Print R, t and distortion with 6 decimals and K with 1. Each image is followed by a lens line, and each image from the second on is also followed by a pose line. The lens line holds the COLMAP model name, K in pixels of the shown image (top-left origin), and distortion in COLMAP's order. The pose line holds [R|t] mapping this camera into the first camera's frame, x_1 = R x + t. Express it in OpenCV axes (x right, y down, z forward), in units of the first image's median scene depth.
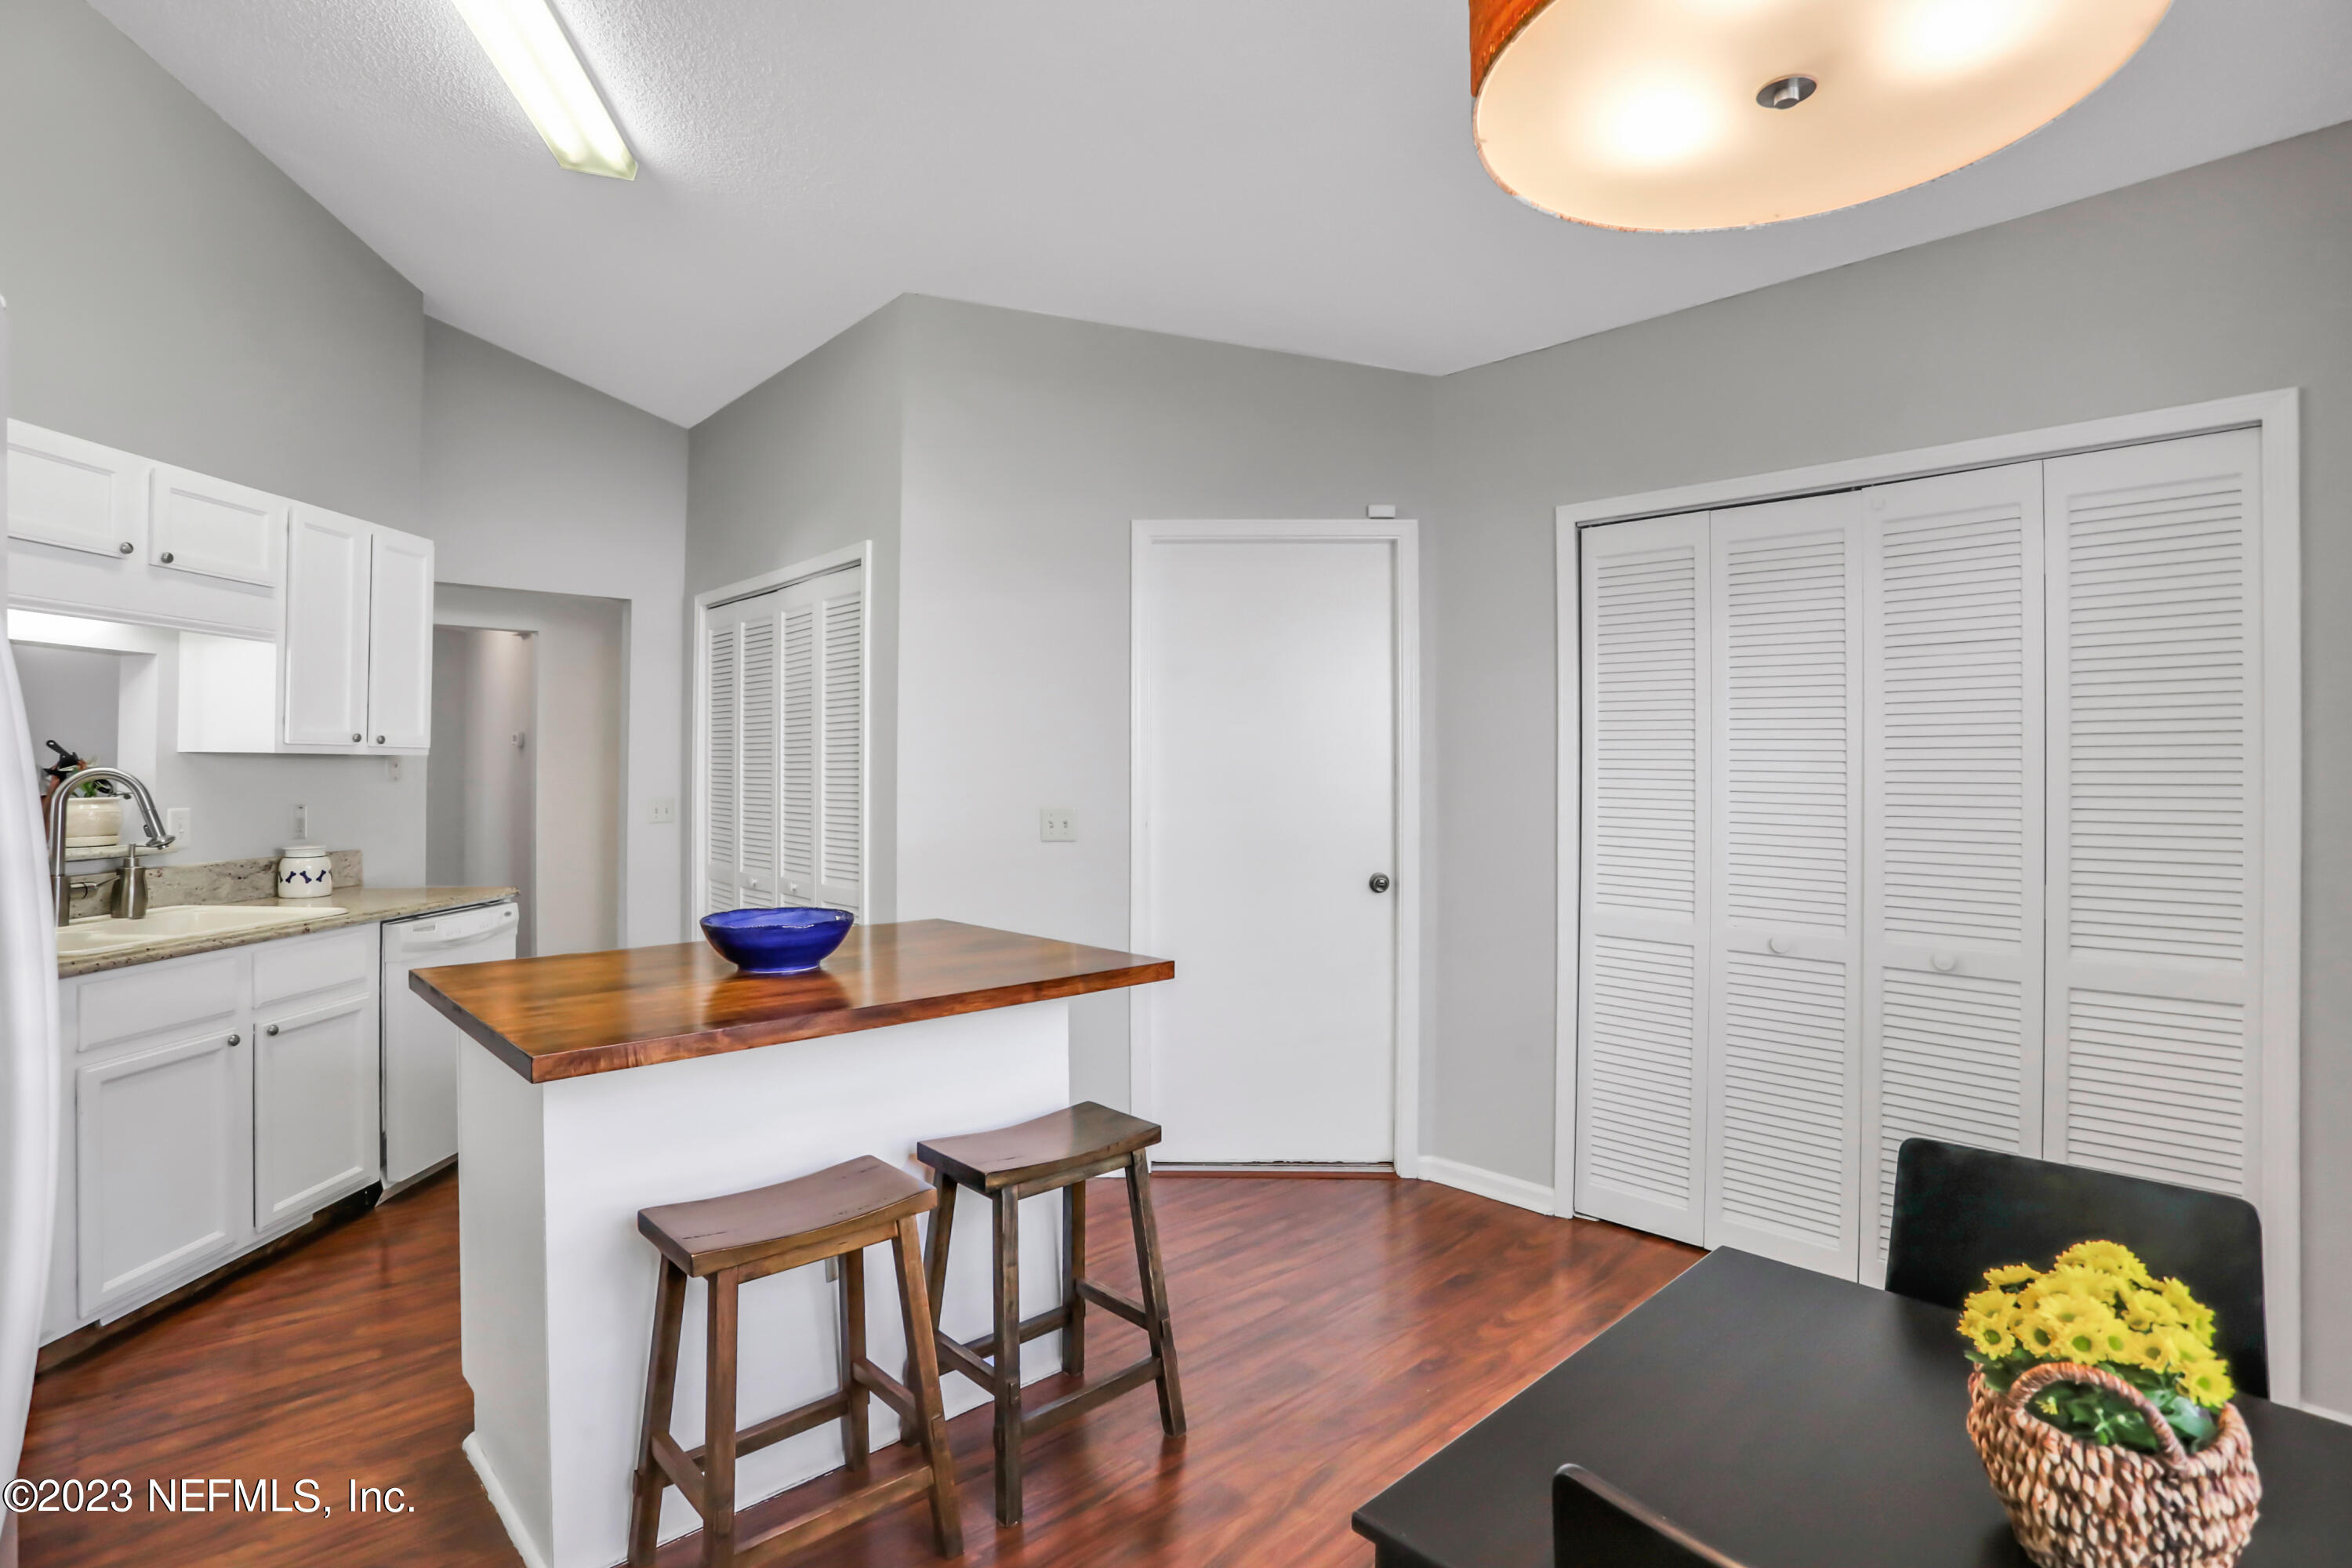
lens RADIAL K [[1155.4, 0, 1173.8], [0, 1155.4, 762.9], [0, 0, 1]] dist [-0.000155, -0.000073]
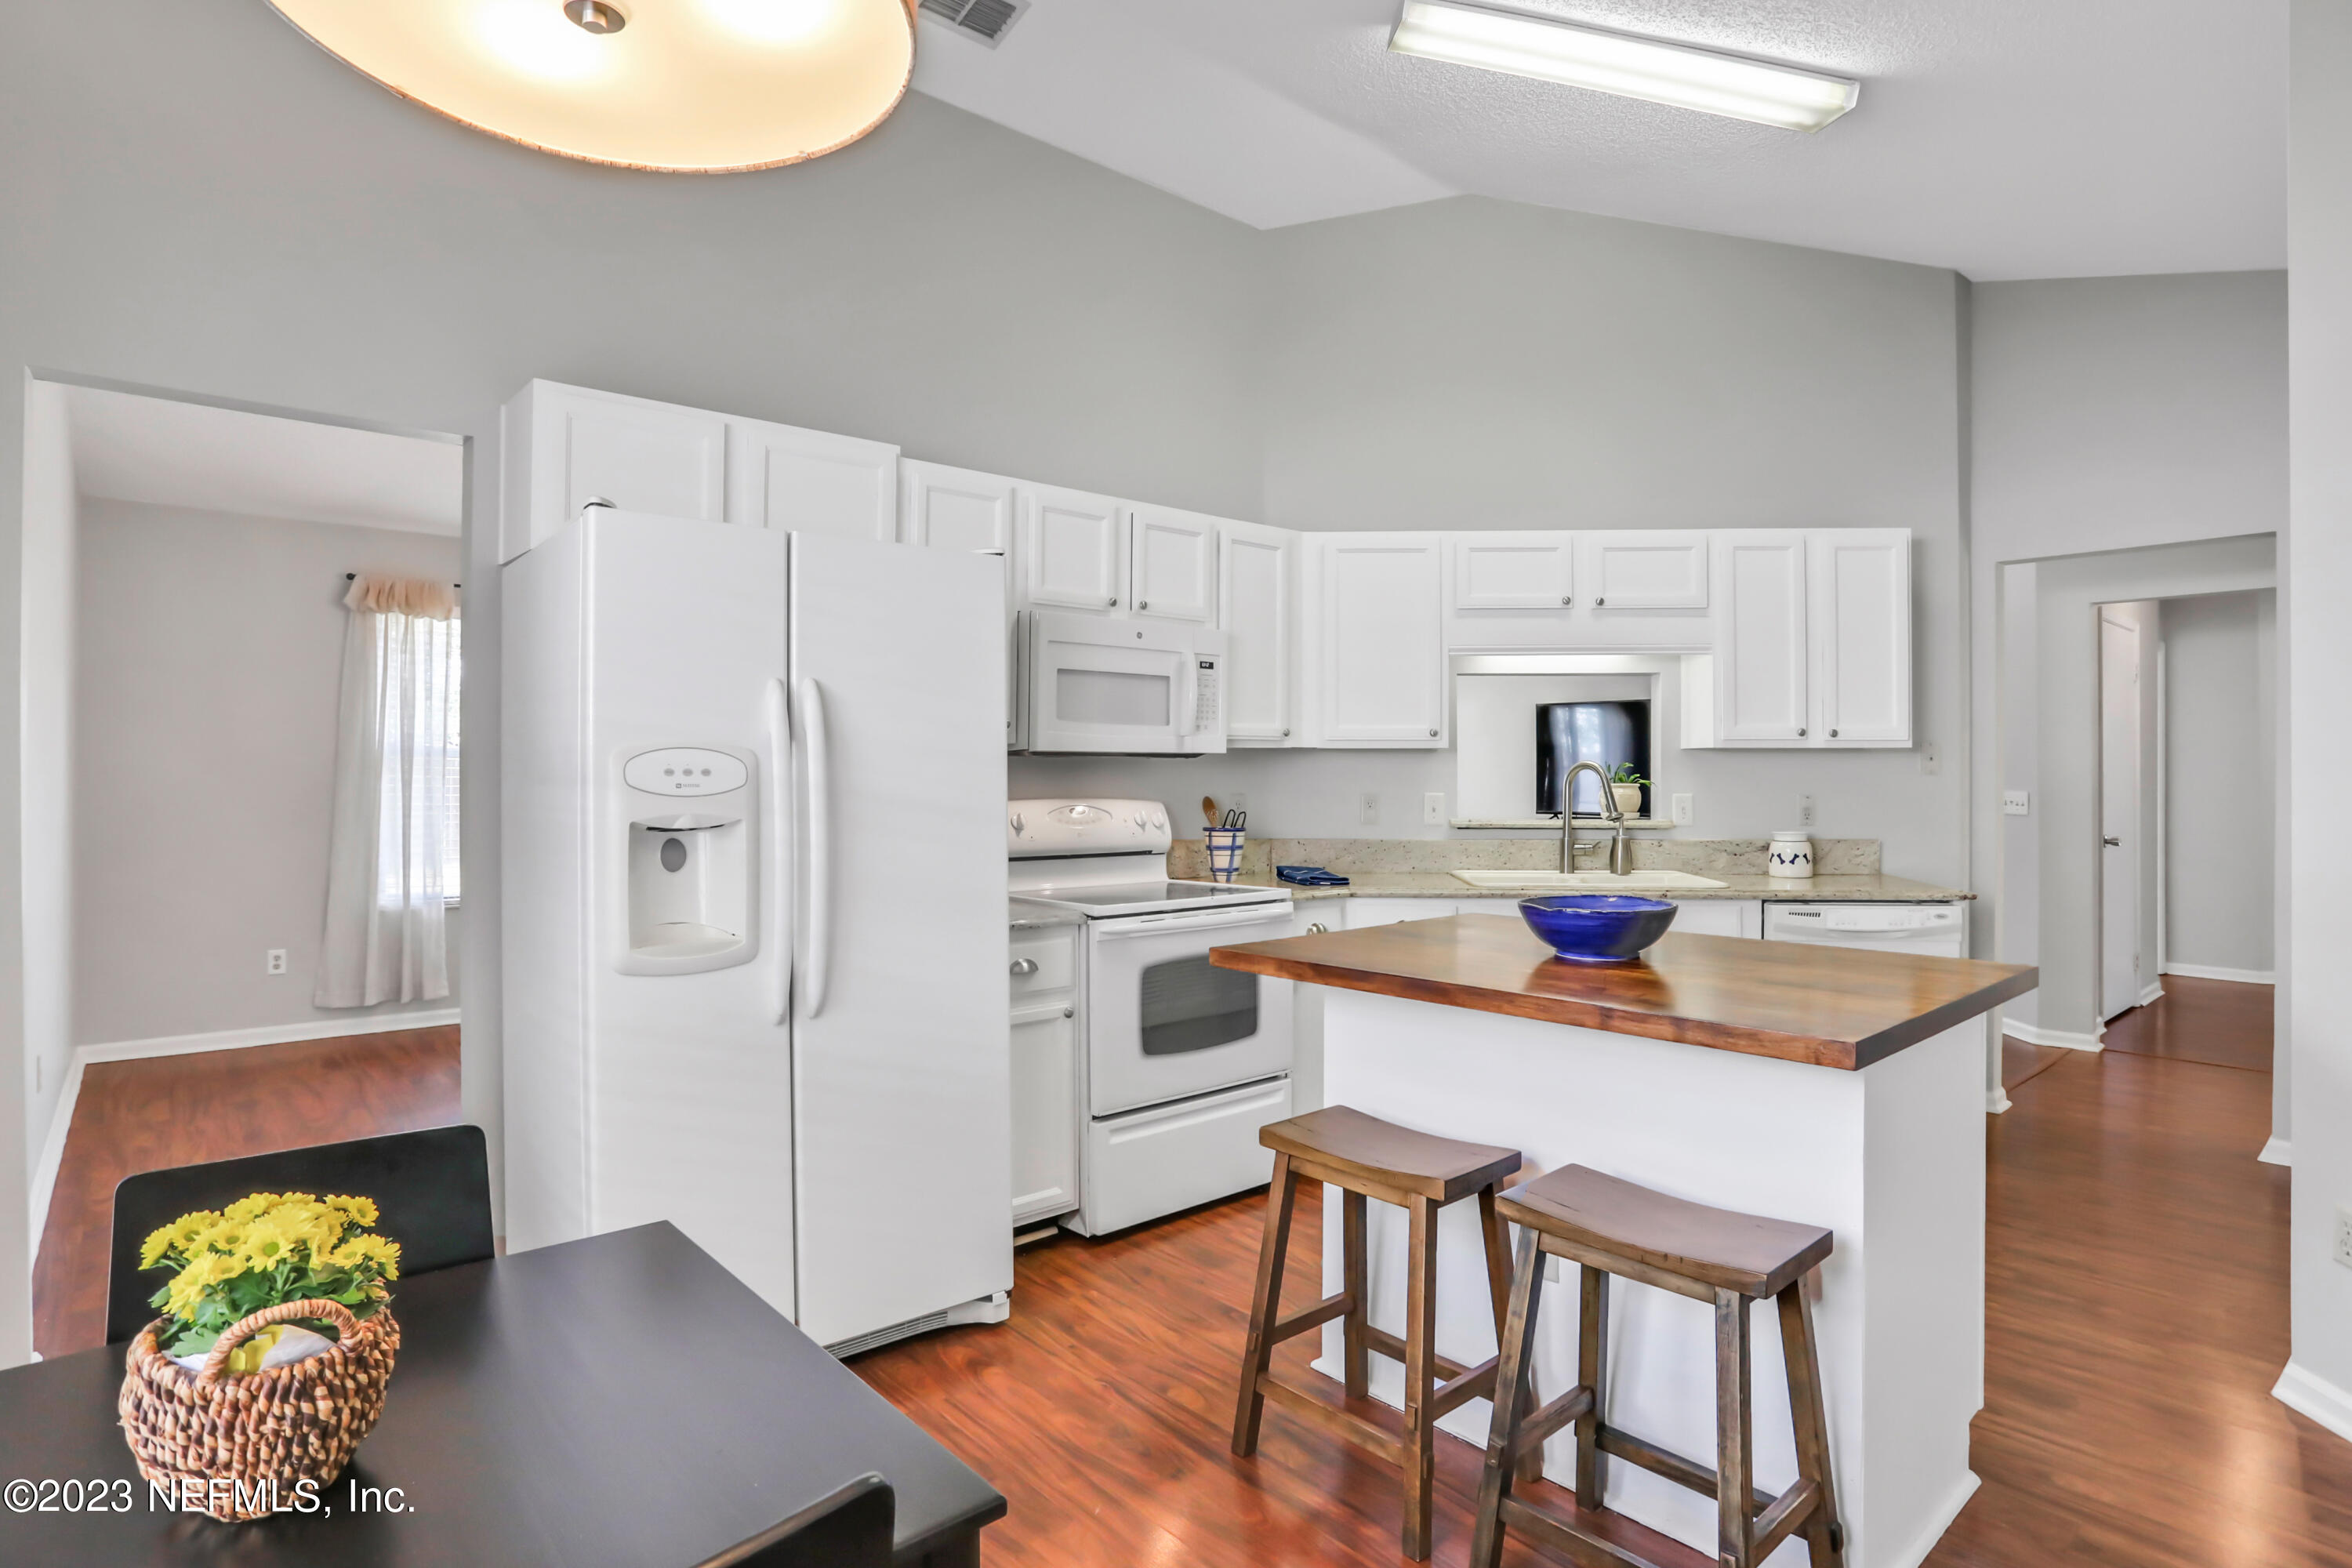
lens RADIAL K [[1226.5, 0, 1176.0], [0, 1226.5, 784.0], [0, 0, 1]] dist [-0.032233, 0.000227]
pose [[-0.026935, 0.002278, -0.999635, 0.492978], [0.004445, 0.999988, 0.002159, 0.023922], [0.999627, -0.004385, -0.026944, 0.500374]]
